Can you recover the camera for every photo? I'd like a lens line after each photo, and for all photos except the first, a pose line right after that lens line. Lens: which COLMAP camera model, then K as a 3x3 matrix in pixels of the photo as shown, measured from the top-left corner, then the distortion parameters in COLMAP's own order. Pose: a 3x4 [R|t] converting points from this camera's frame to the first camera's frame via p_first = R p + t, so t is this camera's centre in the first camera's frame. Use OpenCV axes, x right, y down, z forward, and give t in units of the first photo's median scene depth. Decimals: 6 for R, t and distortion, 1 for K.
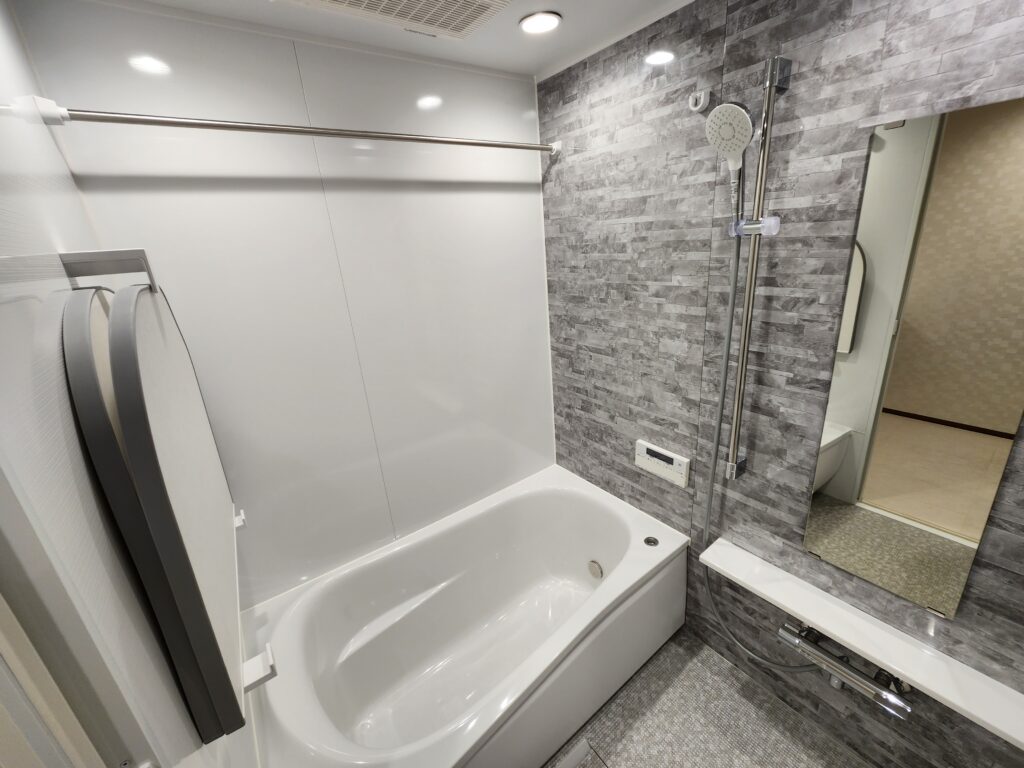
lens RADIAL K [[417.9, 0, 517.2], [0, 417.9, 378.1], [0, 0, 1]] dist [0.001376, -0.001140]
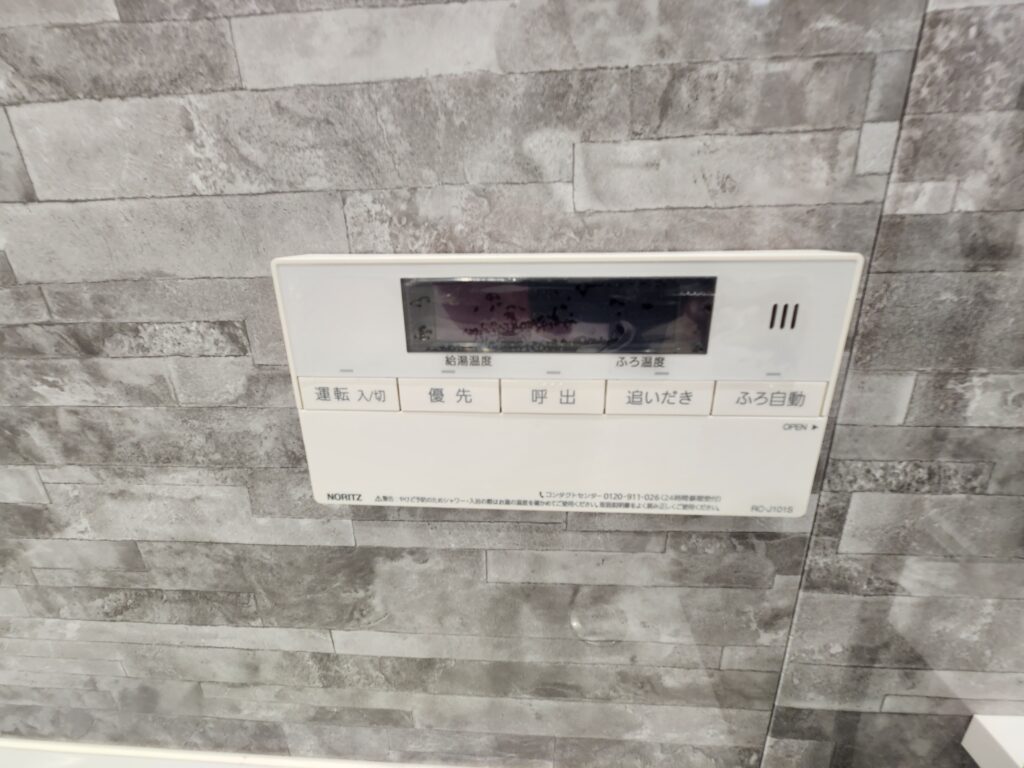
lens RADIAL K [[417.9, 0, 517.2], [0, 417.9, 378.1], [0, 0, 1]] dist [0.001376, -0.001140]
pose [[0.648355, -0.177423, 0.740377, 0.232761], [0.228517, 0.972979, 0.033049, 0.178567], [-0.726234, 0.147762, 0.671379, 0.855471]]
